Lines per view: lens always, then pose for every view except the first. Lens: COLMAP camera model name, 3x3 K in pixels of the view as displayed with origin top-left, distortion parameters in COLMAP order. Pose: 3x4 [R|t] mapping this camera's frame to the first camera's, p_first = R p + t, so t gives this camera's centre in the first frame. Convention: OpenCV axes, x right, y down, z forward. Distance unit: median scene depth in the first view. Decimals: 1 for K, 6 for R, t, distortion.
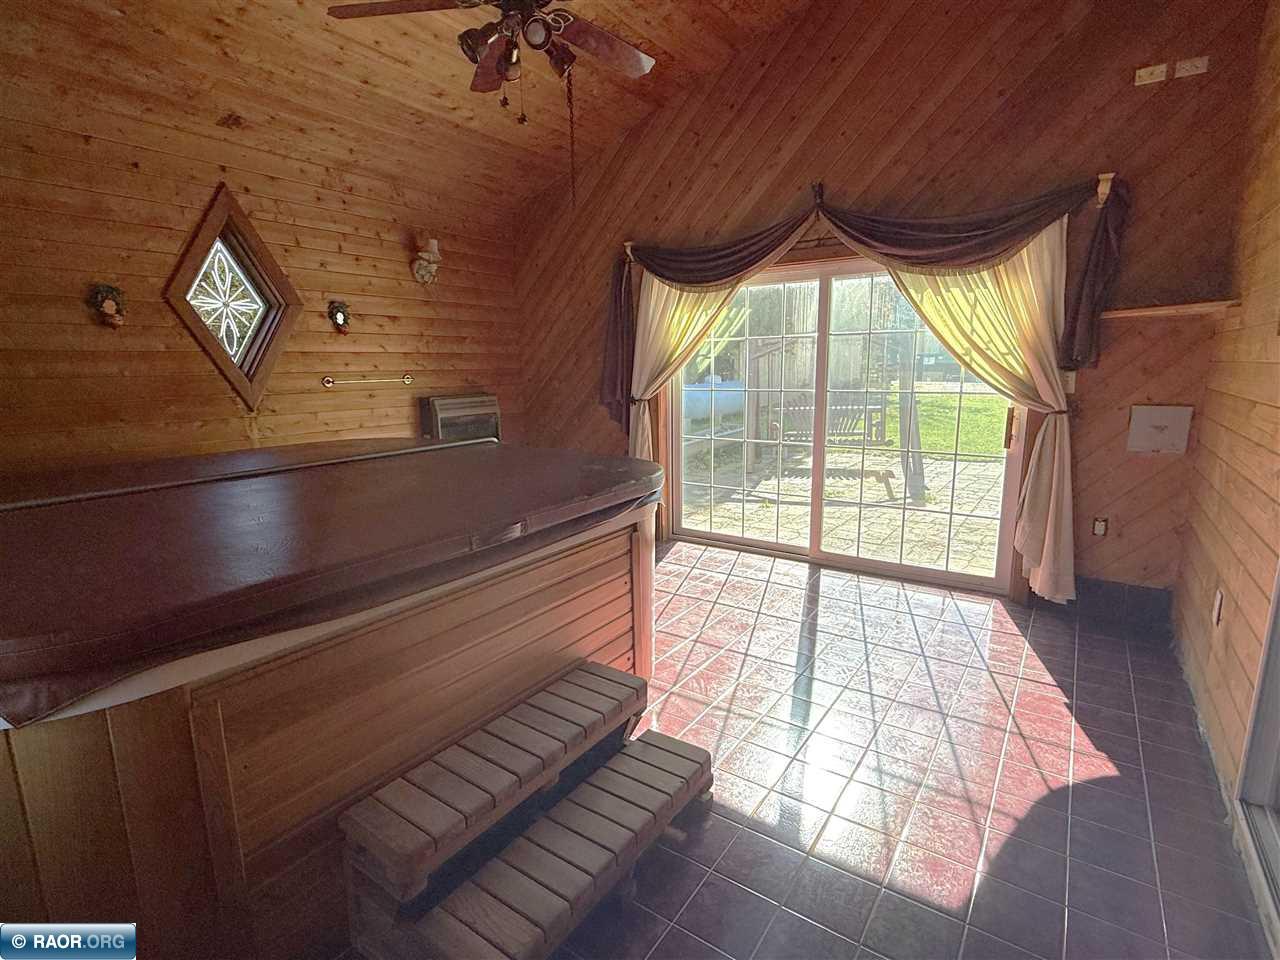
lens RADIAL K [[635.5, 0, 640.0], [0, 635.5, 480.0], [0, 0, 1]] dist [0.001211, -0.000237]
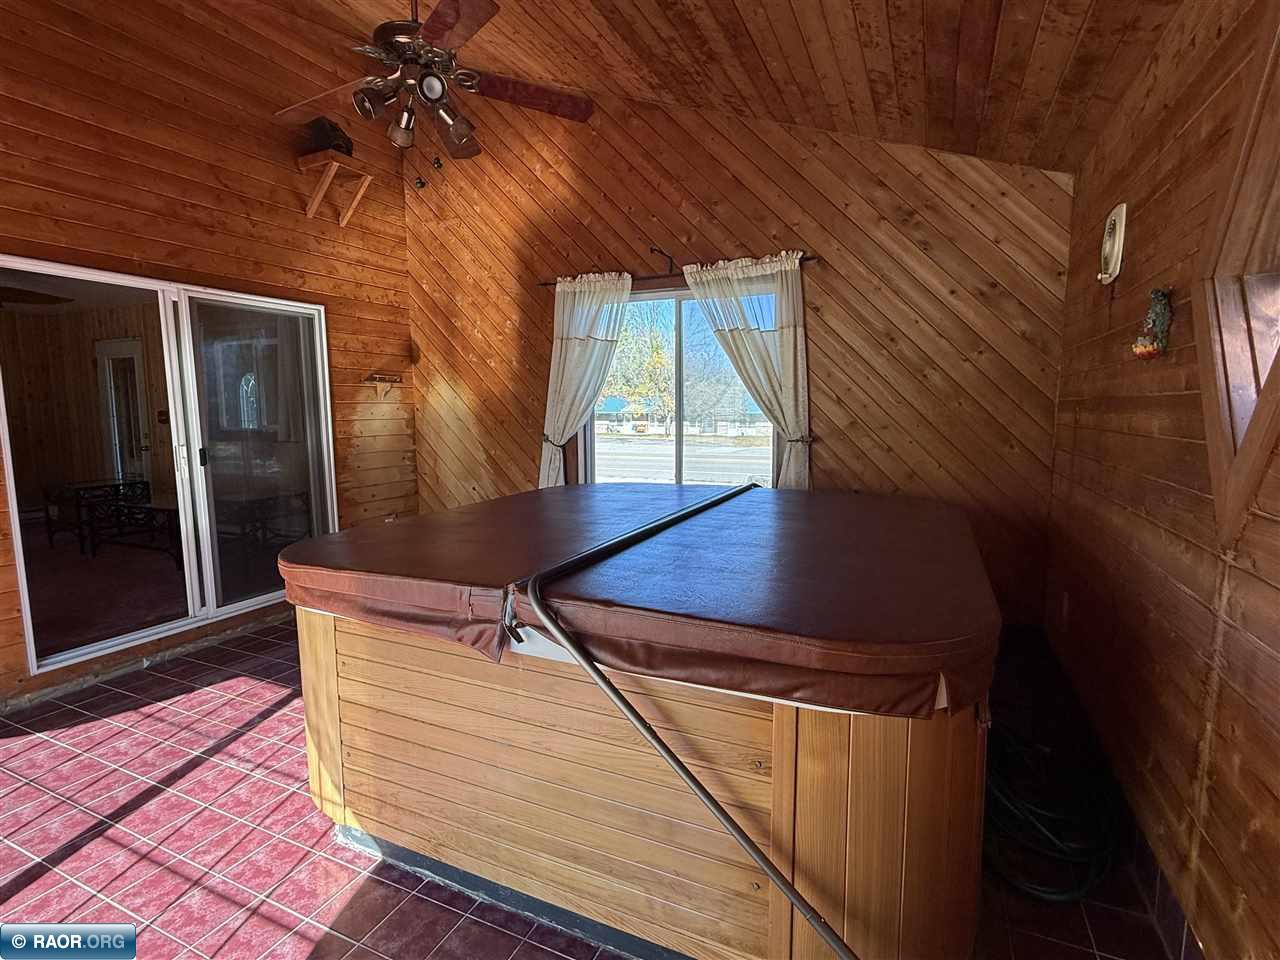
lens RADIAL K [[633.6, 0, 639.9], [0, 633.6, 476.3], [0, 0, 1]] dist [-0.001460, -0.000734]
pose [[-0.984147, 0.038574, -0.173111, -0.185130], [-0.013206, 0.957415, 0.288413, -0.230456], [0.176864, 0.286127, -0.941727, 1.167651]]
